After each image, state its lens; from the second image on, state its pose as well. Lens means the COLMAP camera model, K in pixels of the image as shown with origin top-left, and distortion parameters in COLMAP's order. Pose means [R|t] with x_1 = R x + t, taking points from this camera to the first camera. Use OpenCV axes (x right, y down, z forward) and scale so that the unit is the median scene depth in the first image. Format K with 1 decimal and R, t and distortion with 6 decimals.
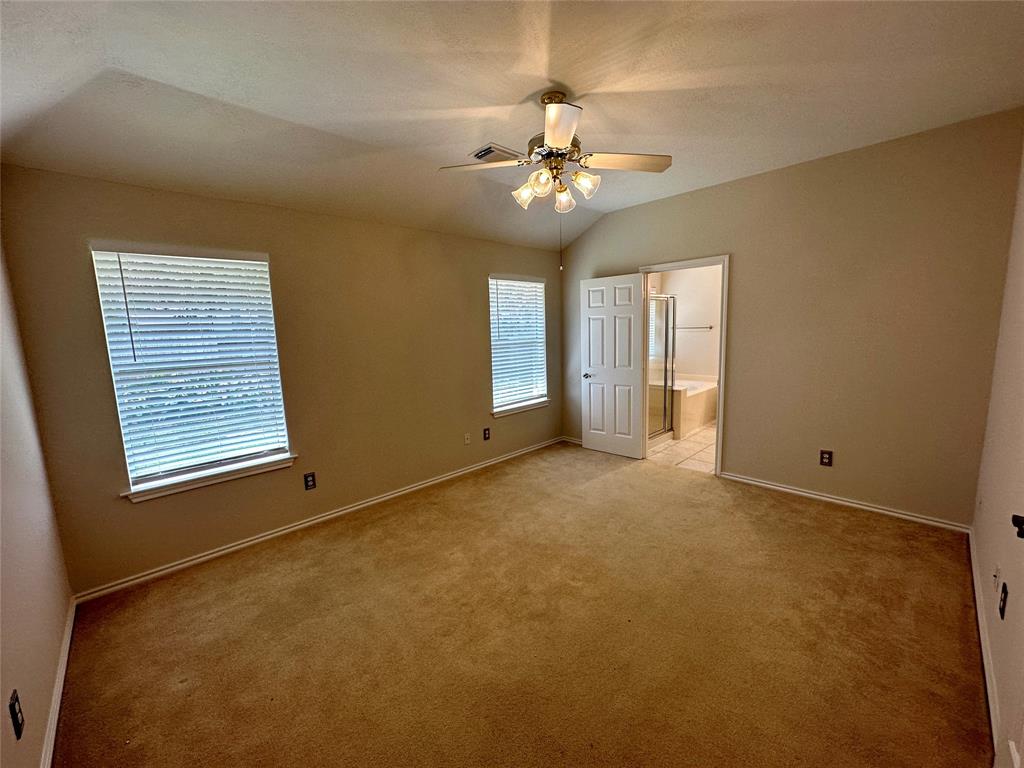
lens RADIAL K [[408.4, 0, 511.4], [0, 408.4, 383.0], [0, 0, 1]] dist [-0.003821, 0.001056]
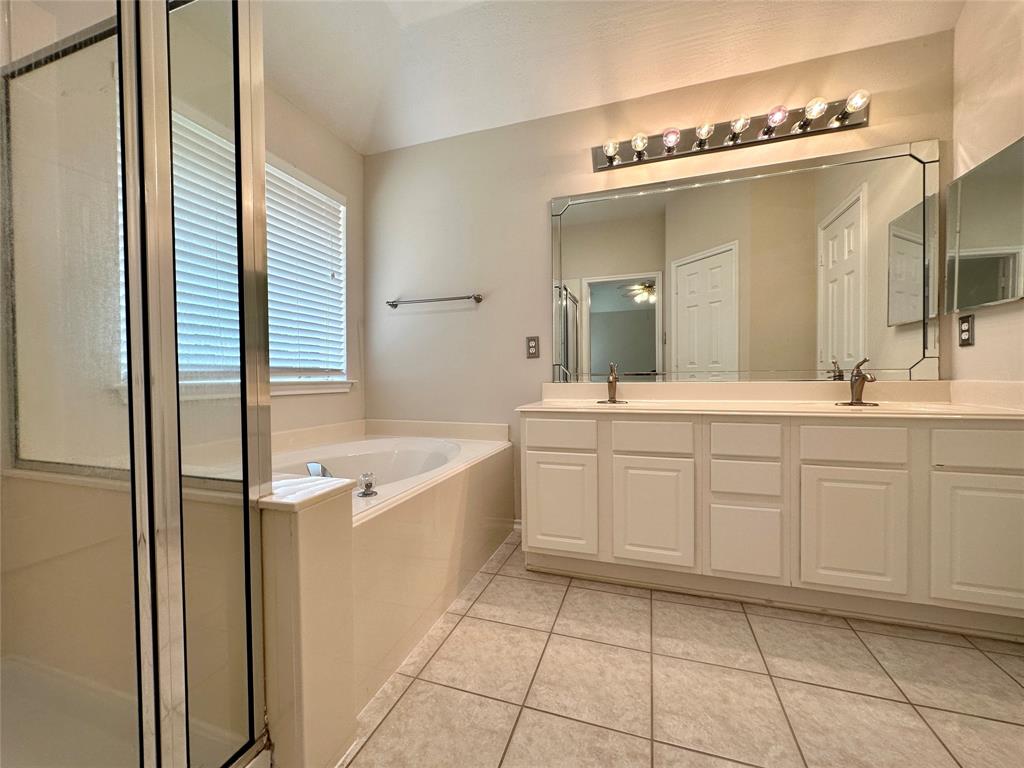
lens RADIAL K [[408.4, 0, 512.4], [0, 408.4, 383.6], [0, 0, 1]] dist [-0.003821, 0.001056]
pose [[0.881459, 0.019858, 0.471842, 0.395464], [0.044374, 0.991213, -0.124612, -0.006183], [-0.470171, 0.130778, 0.872832, 0.772624]]
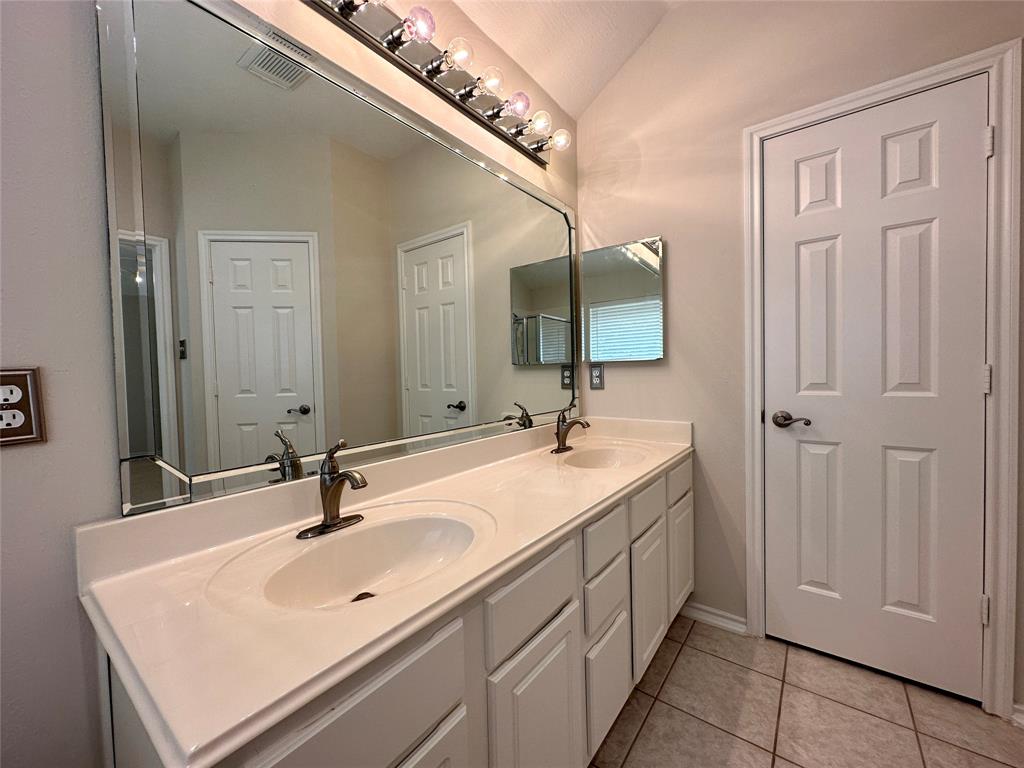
lens RADIAL K [[408.4, 0, 507.9], [0, 408.4, 384.0], [0, 0, 1]] dist [-0.003821, 0.001056]
pose [[-0.161651, 0.007680, 0.986818, 0.483436], [0.166288, 0.985883, 0.019567, -0.084798], [-0.972737, 0.167259, -0.160646, 1.021814]]
